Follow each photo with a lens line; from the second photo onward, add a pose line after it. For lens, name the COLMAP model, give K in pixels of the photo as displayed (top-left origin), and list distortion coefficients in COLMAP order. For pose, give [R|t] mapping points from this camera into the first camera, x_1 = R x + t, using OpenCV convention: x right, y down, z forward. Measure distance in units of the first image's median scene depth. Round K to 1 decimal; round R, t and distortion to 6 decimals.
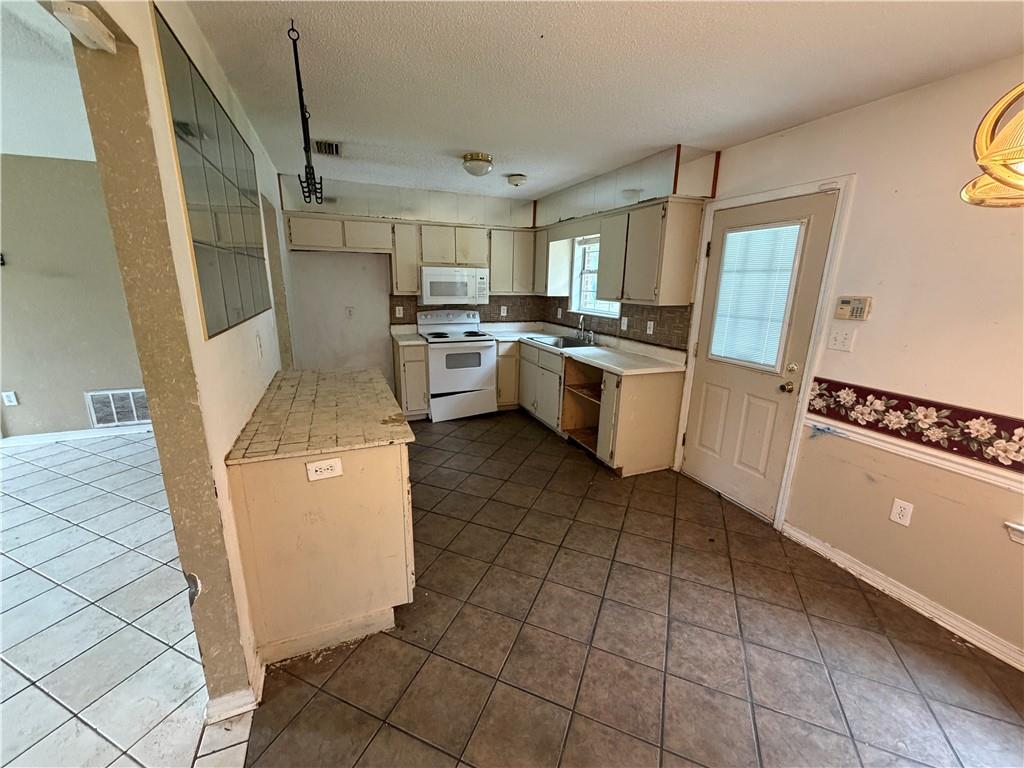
lens RADIAL K [[407.7, 0, 508.3], [0, 407.7, 385.1], [0, 0, 1]] dist [-0.000049, -0.000091]
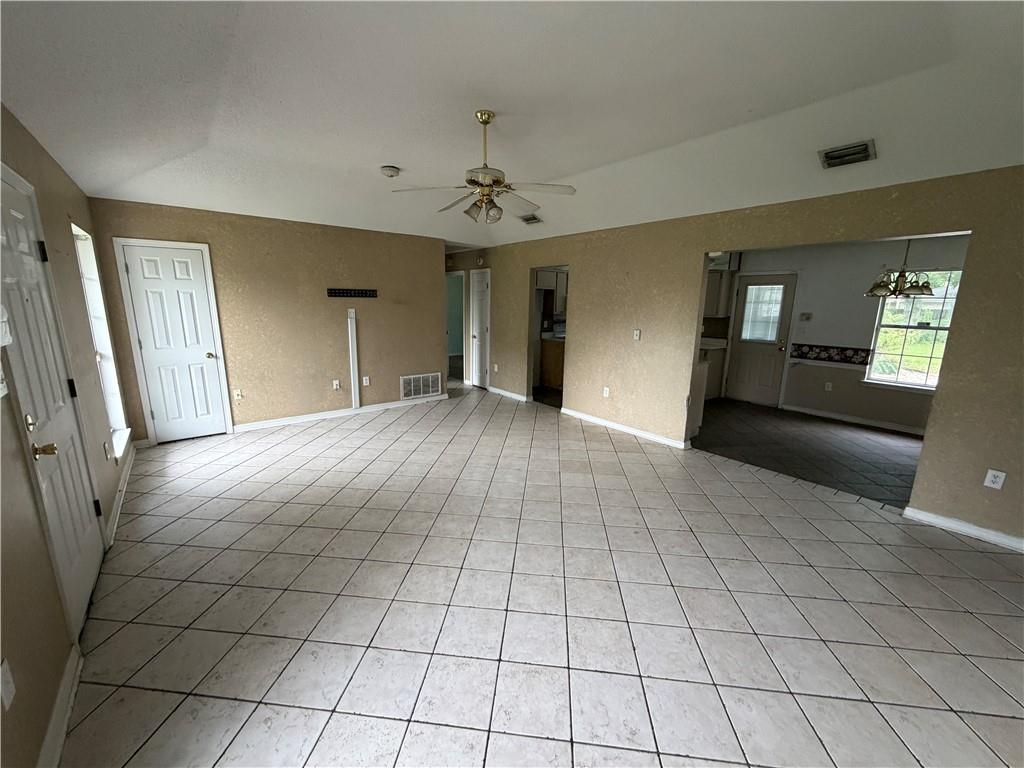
lens RADIAL K [[407.7, 0, 508.3], [0, 407.7, 385.1], [0, 0, 1]] dist [-0.000049, -0.000091]
pose [[0.959014, -0.055764, 0.277819, -1.035975], [0.068215, 0.997044, -0.035347, 0.128395], [-0.275027, 0.052850, 0.959983, -0.592274]]
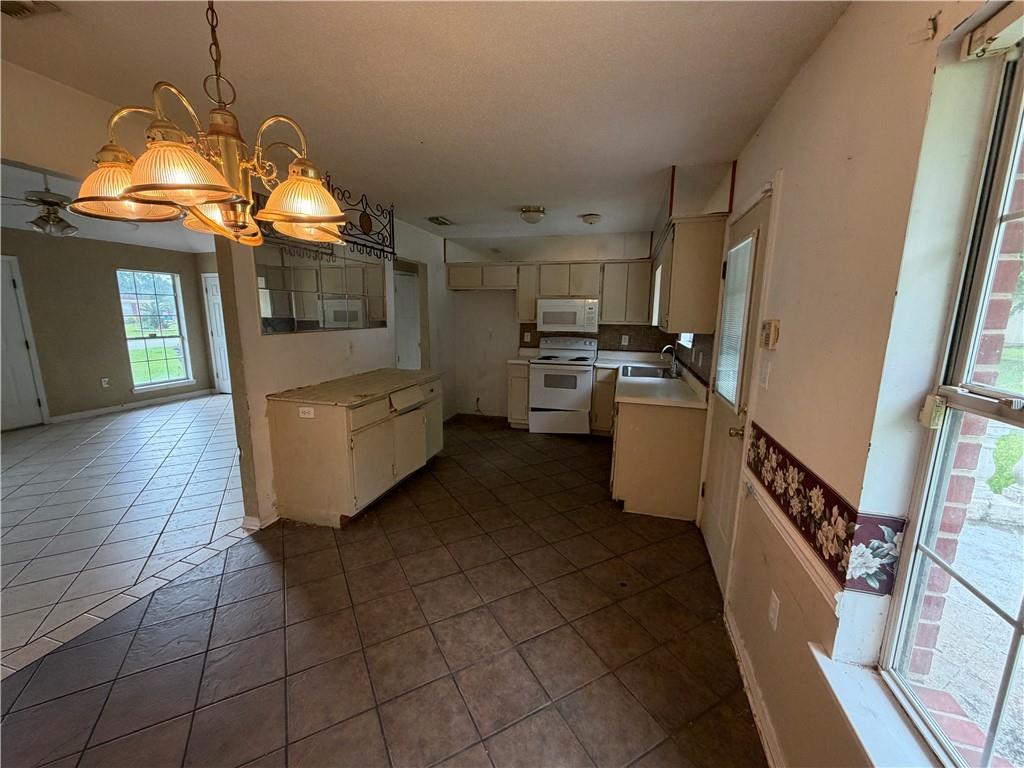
lens RADIAL K [[407.7, 0, 508.3], [0, 407.7, 385.1], [0, 0, 1]] dist [-0.000049, -0.000091]
pose [[0.784715, 0.101611, -0.611471, 0.514253], [-0.151338, 0.988026, -0.030031, 0.004163], [0.601098, 0.116105, 0.790696, 0.046919]]
